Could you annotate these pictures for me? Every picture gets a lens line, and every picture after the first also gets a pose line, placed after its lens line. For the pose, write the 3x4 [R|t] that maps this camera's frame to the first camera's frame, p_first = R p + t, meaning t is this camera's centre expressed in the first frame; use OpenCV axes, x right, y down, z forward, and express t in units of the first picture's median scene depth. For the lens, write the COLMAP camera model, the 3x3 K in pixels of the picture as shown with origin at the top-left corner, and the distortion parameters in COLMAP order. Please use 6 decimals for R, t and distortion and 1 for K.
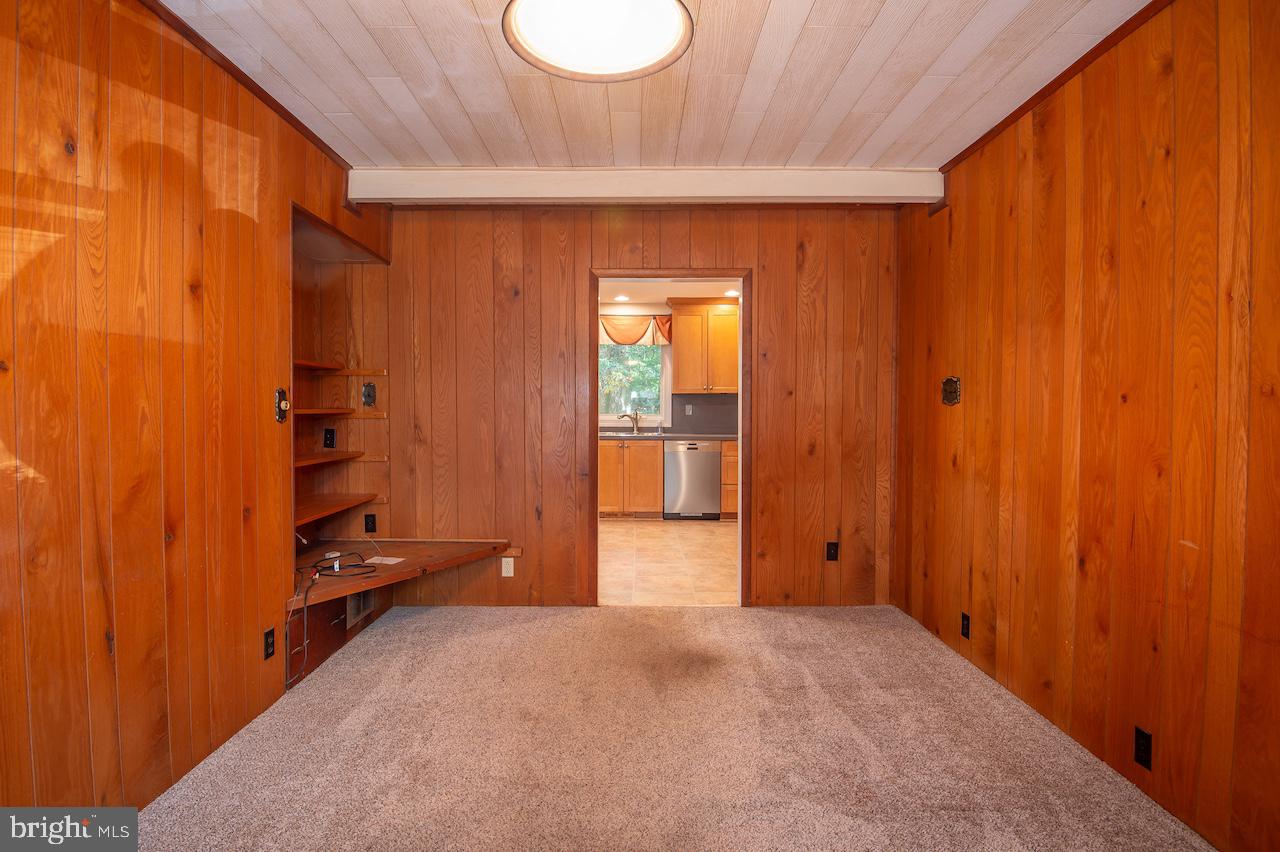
lens RADIAL K [[641.2, 0, 635.9], [0, 641.2, 426.2], [0, 0, 1]] dist [-0.013347, -0.019842]
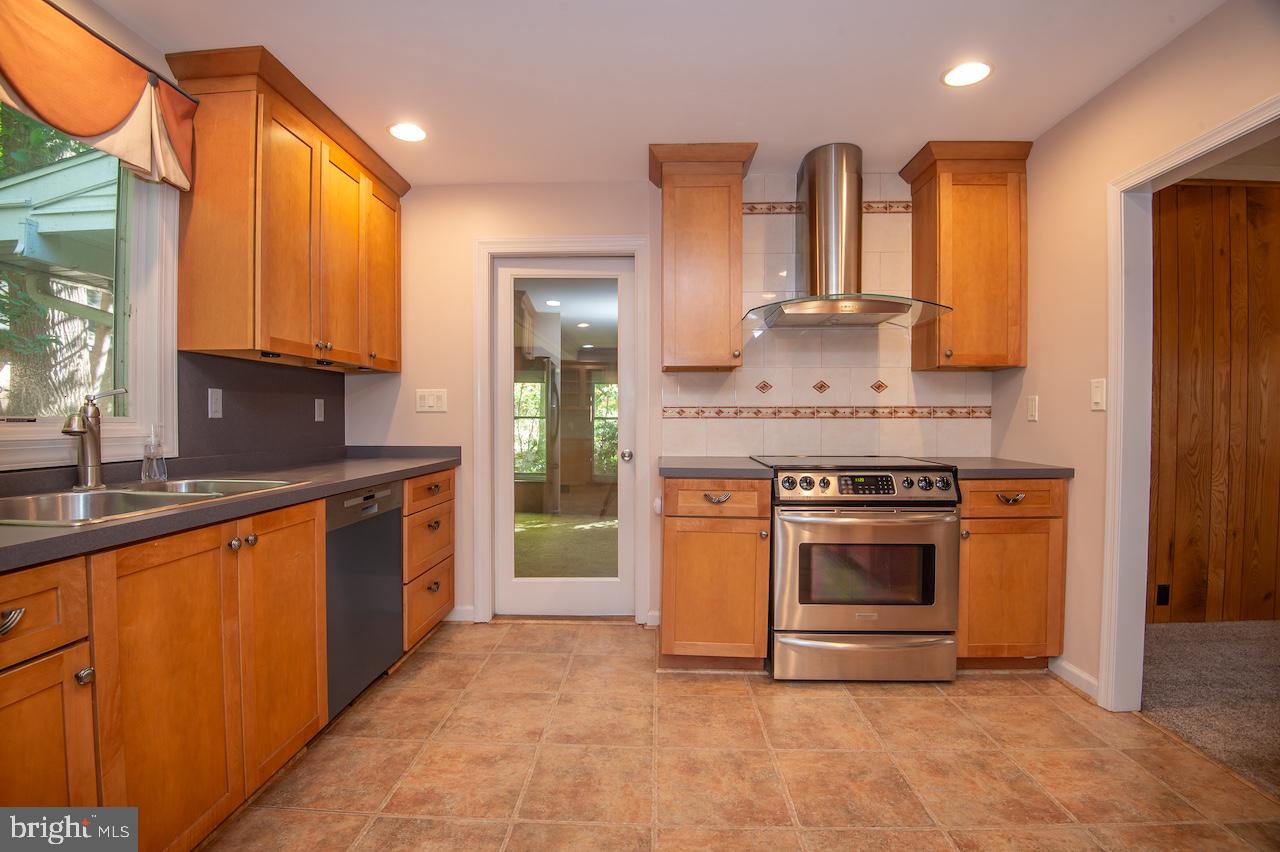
lens RADIAL K [[587.7, 0, 635.9], [0, 587.7, 426.4], [0, 0, 1]] dist [-0.014403, -0.019167]
pose [[0.040783, -0.014350, 0.999065, -0.218650], [0.026631, 0.999557, 0.013270, -0.011047], [-0.998813, 0.026065, 0.041147, 0.774218]]
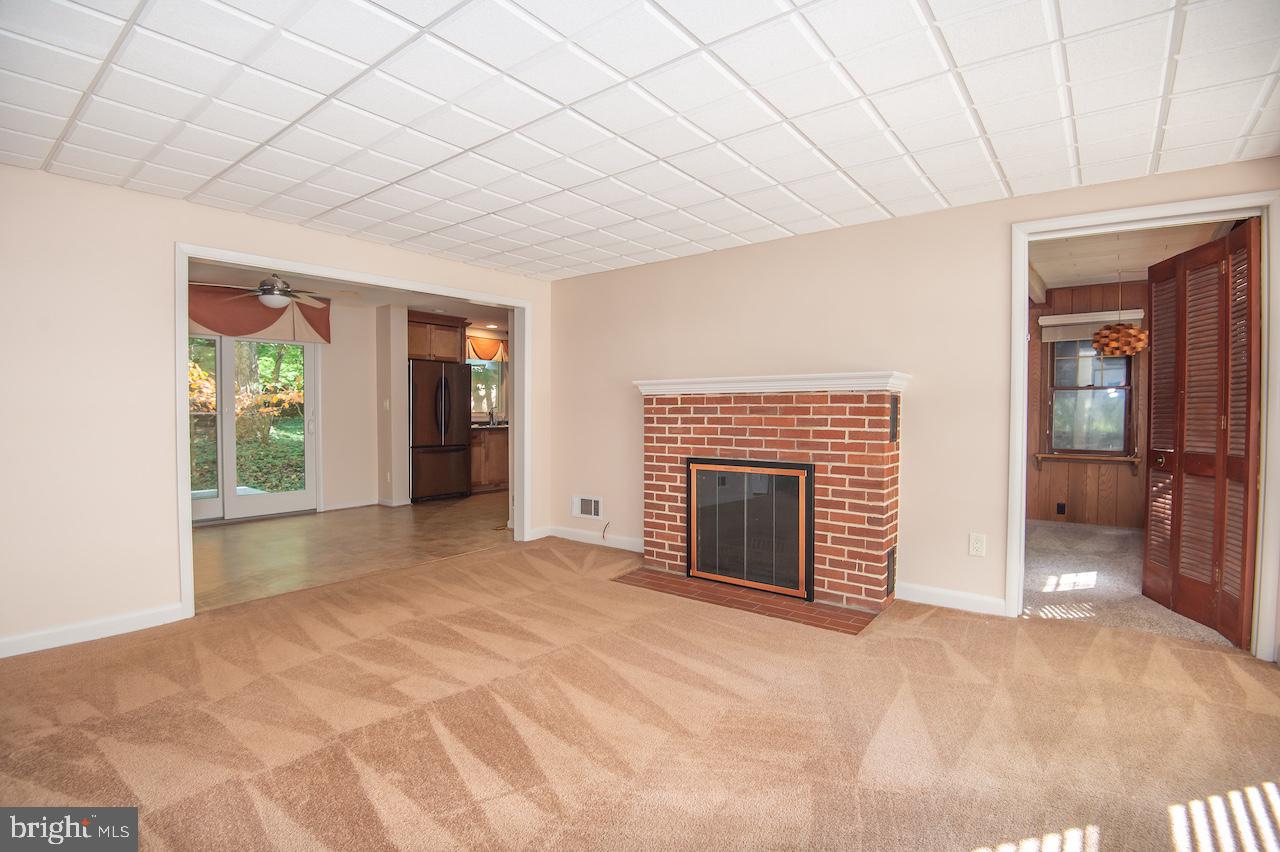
lens RADIAL K [[592.5, 0, 636.3], [0, 592.5, 426.7], [0, 0, 1]] dist [-0.014080, -0.019896]
pose [[0.616816, -0.019395, 0.786869, -0.796917], [0.019080, 0.999771, 0.009687, 0.007165], [-0.786876, 0.009039, 0.617044, -0.012338]]
